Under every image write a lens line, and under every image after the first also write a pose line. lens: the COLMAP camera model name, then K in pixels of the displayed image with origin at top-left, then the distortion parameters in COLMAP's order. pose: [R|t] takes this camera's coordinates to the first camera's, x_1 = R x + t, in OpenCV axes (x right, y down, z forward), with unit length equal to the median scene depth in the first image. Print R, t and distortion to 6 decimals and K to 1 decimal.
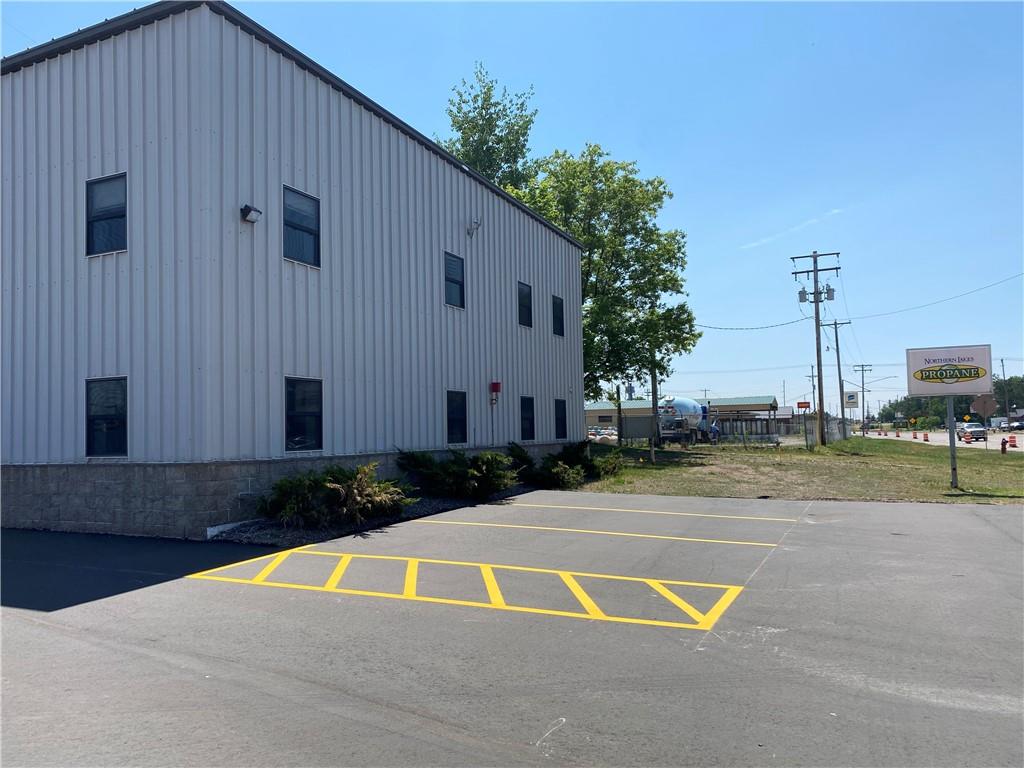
lens RADIAL K [[768.1, 0, 527.3], [0, 768.1, 381.3], [0, 0, 1]] dist [0.008618, 0.006927]
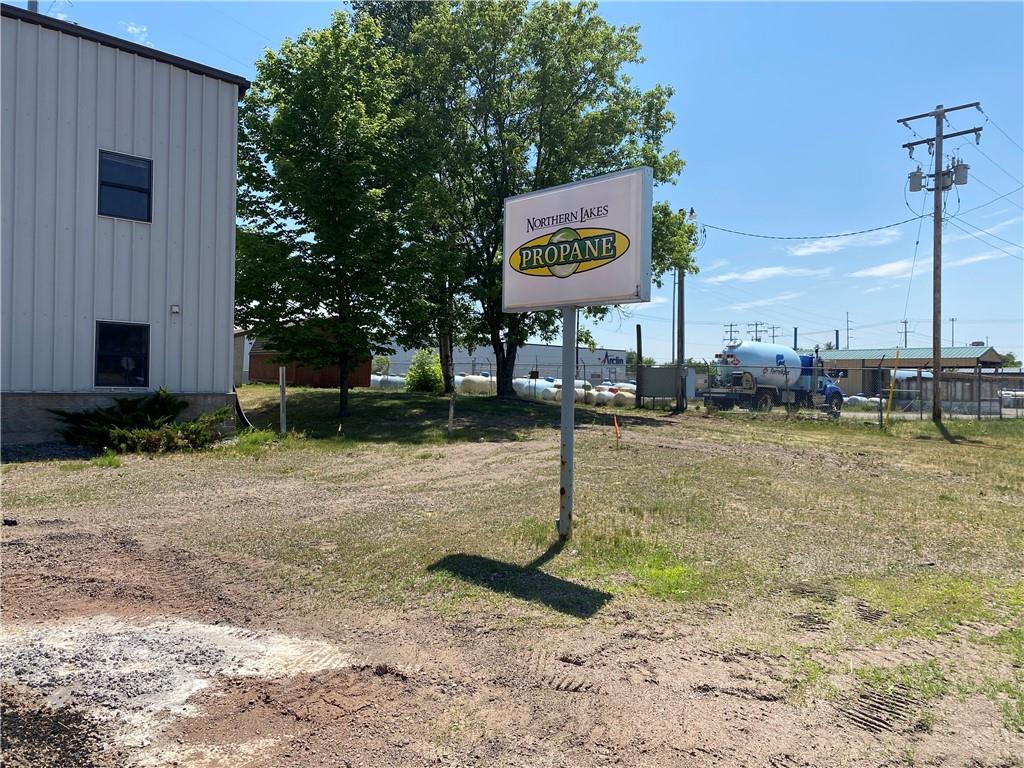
lens RADIAL K [[768.1, 0, 527.3], [0, 768.1, 381.3], [0, 0, 1]] dist [0.008618, 0.006927]
pose [[0.762248, 0.033031, -0.646442, 0.531456], [0.008226, 0.998122, 0.060700, 0.010652], [0.647233, -0.051586, 0.760545, 0.309977]]
